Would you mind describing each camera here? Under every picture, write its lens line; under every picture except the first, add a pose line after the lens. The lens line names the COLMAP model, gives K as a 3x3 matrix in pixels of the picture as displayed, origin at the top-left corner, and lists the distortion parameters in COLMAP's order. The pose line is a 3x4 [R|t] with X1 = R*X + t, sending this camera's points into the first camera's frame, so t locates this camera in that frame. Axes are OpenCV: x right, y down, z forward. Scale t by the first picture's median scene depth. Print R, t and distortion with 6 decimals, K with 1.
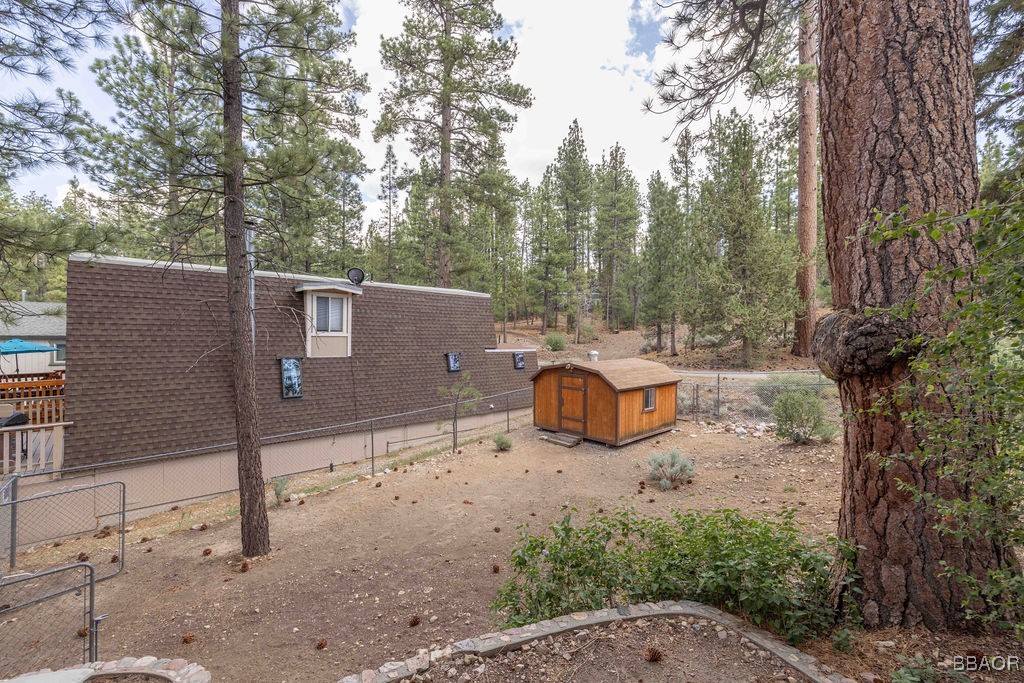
lens RADIAL K [[434.7, 0, 514.1], [0, 434.7, 338.9], [0, 0, 1]] dist [0.001753, 0.000141]
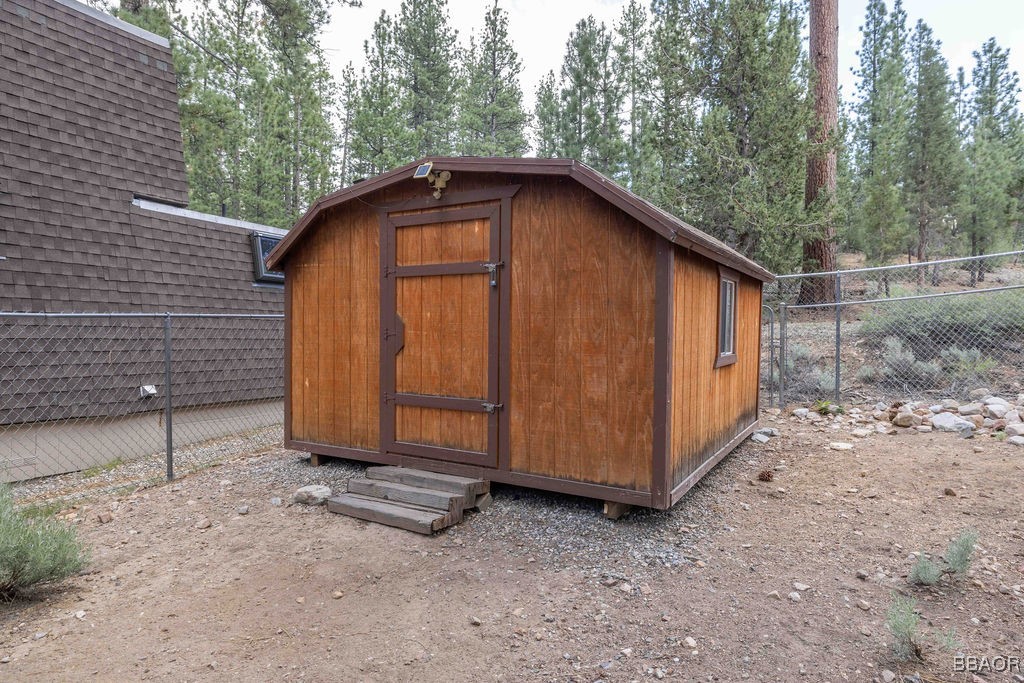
lens RADIAL K [[595.2, 0, 535.6], [0, 595.2, 329.8], [0, 0, 1]] dist [-0.000324, -0.000542]
pose [[0.948670, 0.004247, 0.316238, 0.079631], [-0.000184, 0.999917, -0.012879, 0.146971], [-0.316266, 0.012160, 0.948592, 0.672341]]
